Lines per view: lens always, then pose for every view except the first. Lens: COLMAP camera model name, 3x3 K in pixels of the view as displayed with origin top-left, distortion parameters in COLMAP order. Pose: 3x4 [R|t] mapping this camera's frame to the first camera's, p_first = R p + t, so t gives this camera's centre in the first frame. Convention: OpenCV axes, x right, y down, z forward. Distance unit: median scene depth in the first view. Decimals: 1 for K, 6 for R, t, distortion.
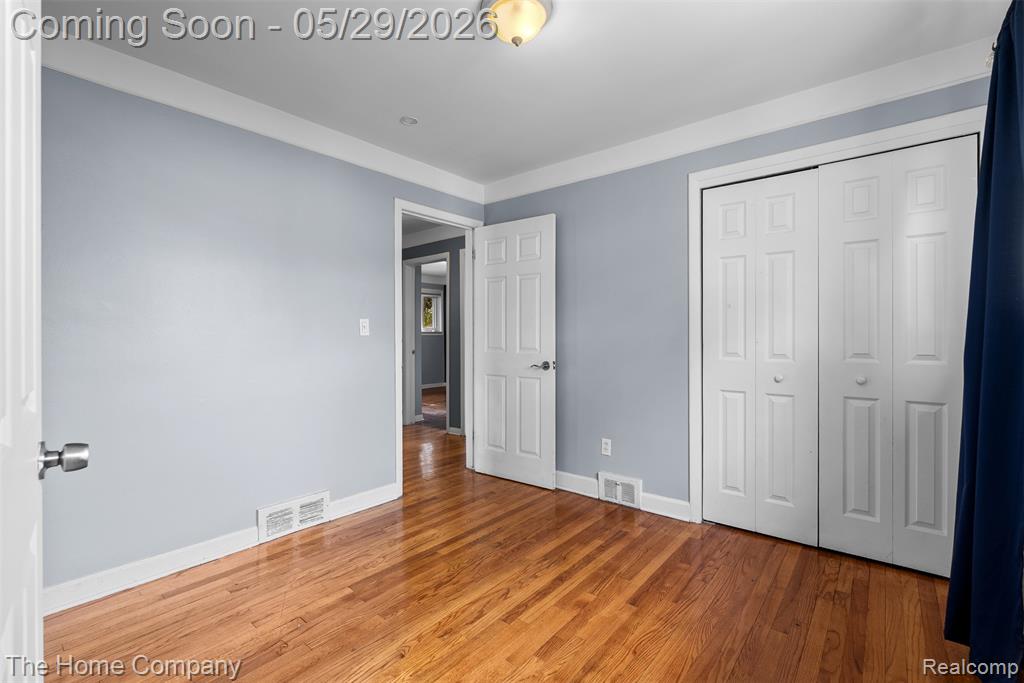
lens RADIAL K [[458.4, 0, 507.8], [0, 458.4, 337.1], [0, 0, 1]] dist [-0.000398, -0.000091]
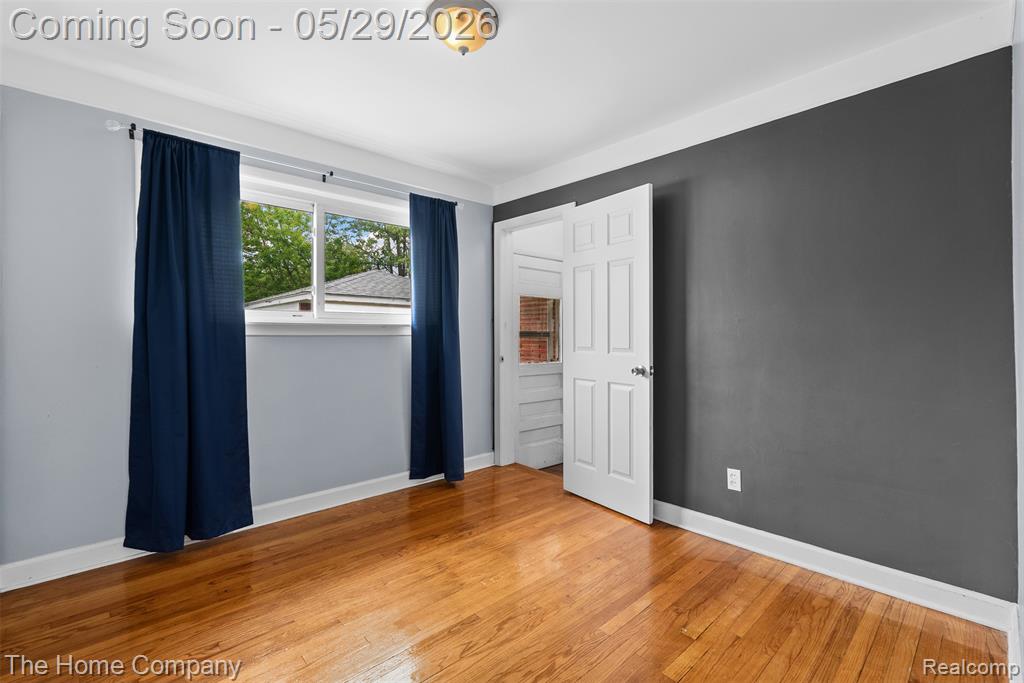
lens RADIAL K [[458.4, 0, 507.8], [0, 458.4, 337.1], [0, 0, 1]] dist [-0.000398, -0.000091]
pose [[-0.992477, 0.002730, 0.122398, -0.191845], [0.003274, 0.999986, 0.004243, -0.004854], [-0.122384, 0.004611, -0.992472, 1.927332]]
